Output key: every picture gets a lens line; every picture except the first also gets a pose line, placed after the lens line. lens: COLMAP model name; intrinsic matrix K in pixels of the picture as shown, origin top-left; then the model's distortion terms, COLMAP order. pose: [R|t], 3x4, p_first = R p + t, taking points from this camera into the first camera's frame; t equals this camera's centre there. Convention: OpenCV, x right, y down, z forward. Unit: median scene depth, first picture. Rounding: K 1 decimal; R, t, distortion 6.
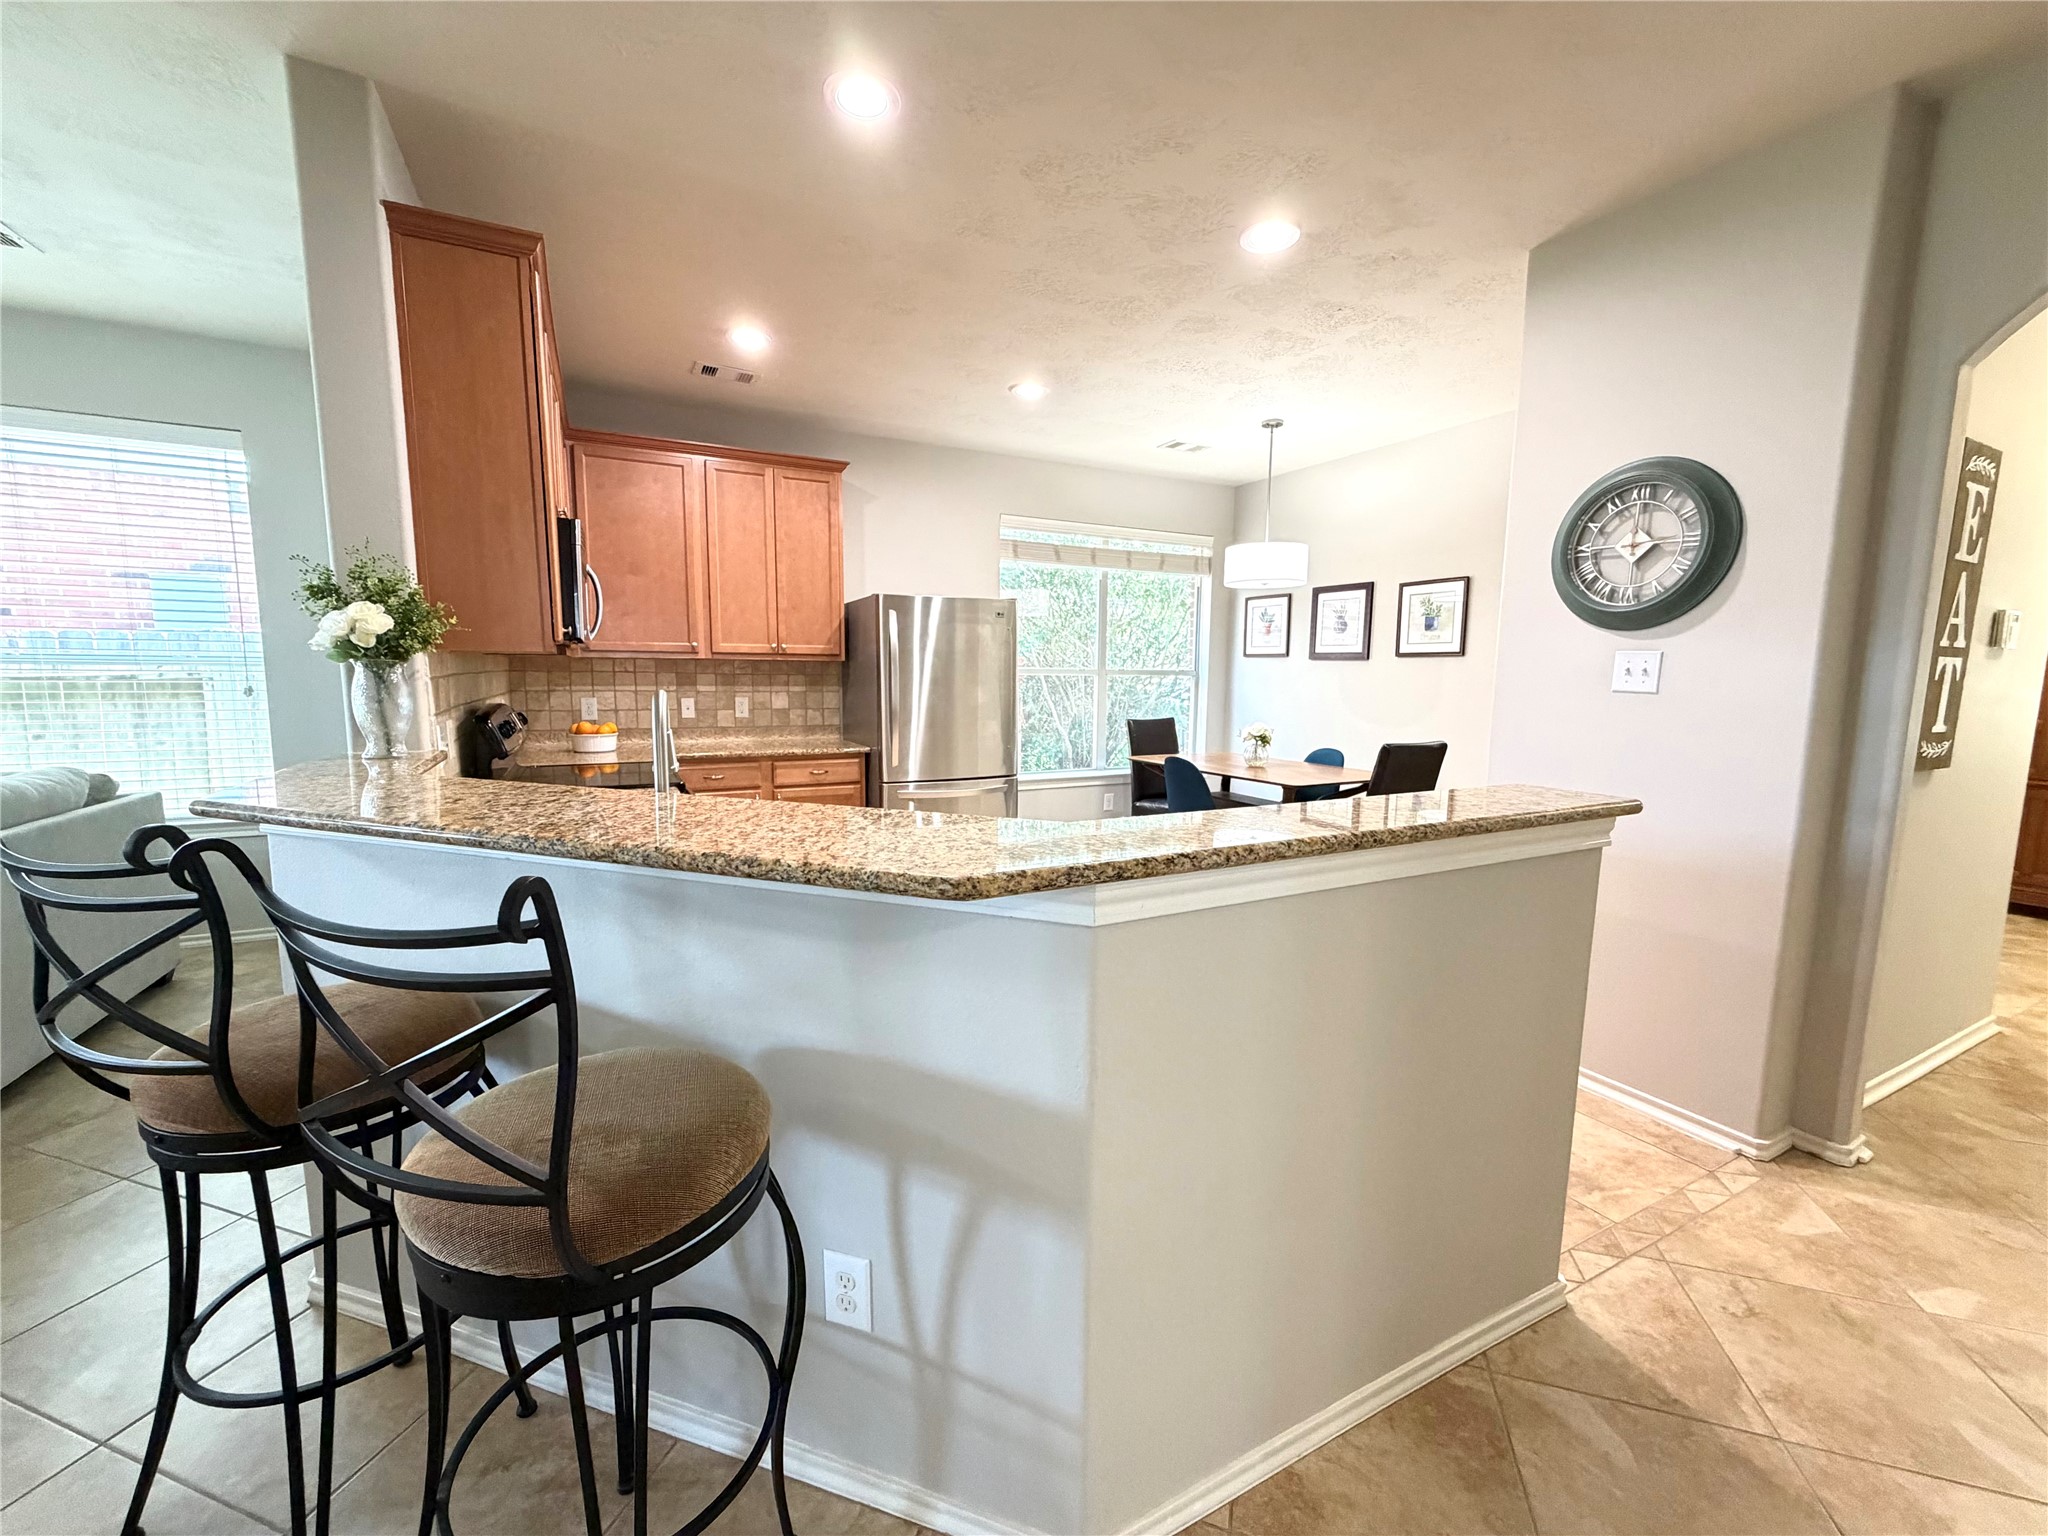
lens RADIAL K [[814.4, 0, 1019.2], [0, 814.4, 770.3], [0, 0, 1]] dist [-0.000529, 0.000139]
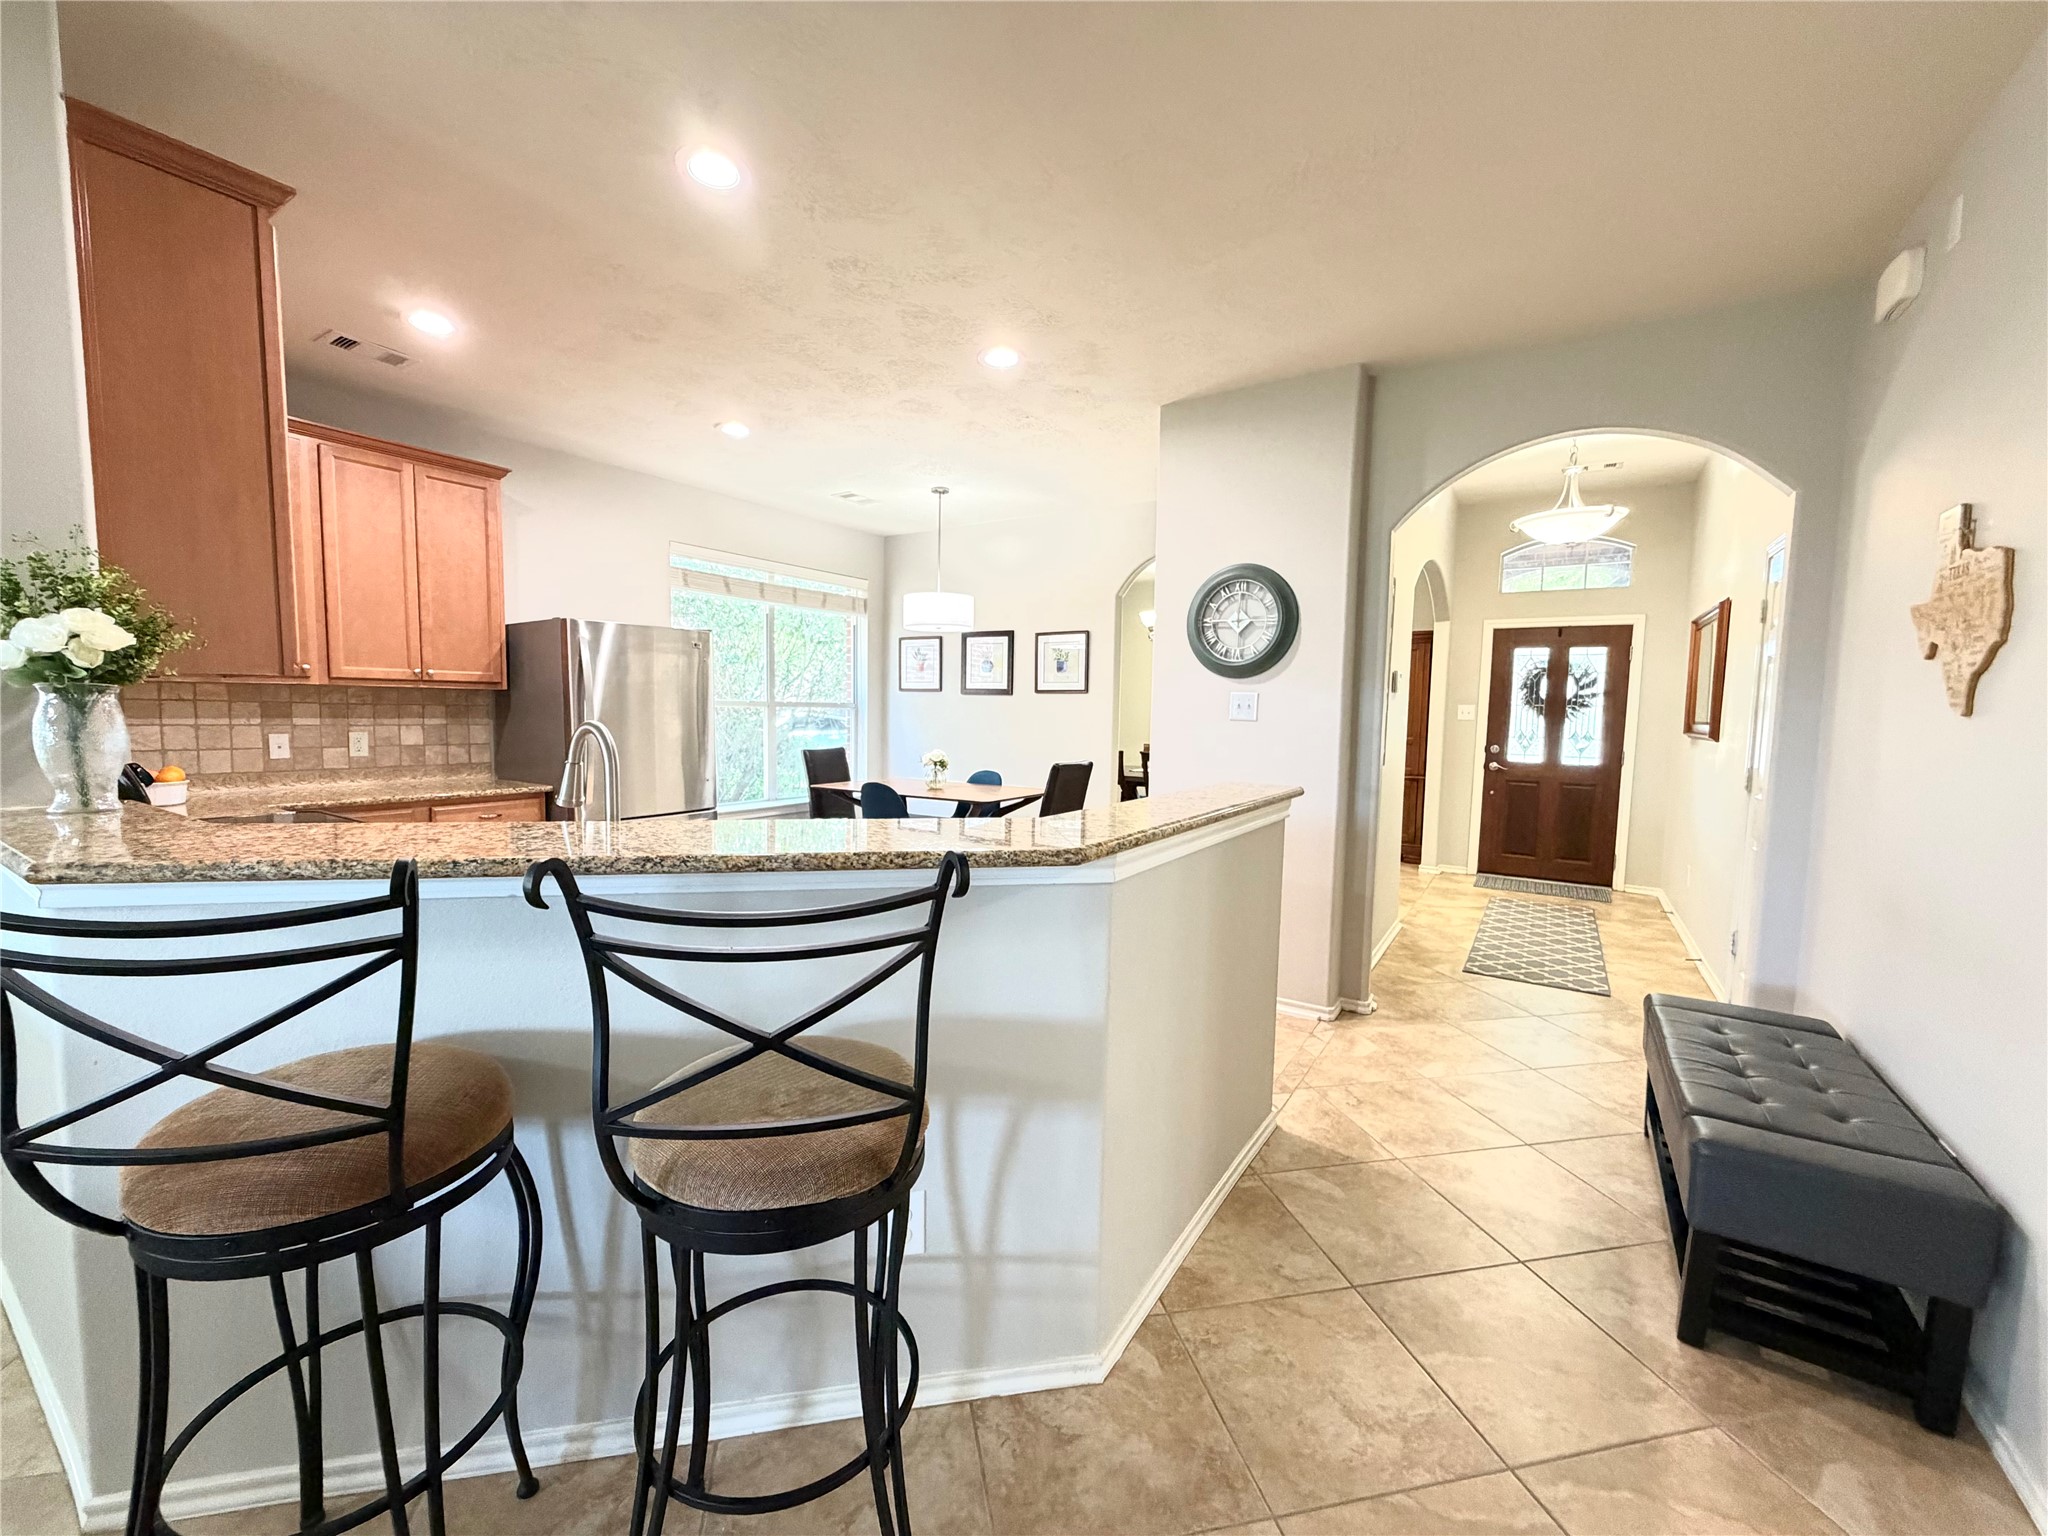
lens RADIAL K [[814.4, 0, 1019.2], [0, 814.4, 770.3], [0, 0, 1]] dist [-0.000529, 0.000139]
pose [[0.869842, -0.033670, 0.492180, -0.172153], [0.052907, 0.998281, -0.025211, 0.004999], [-0.490486, 0.047969, 0.870128, -0.039885]]
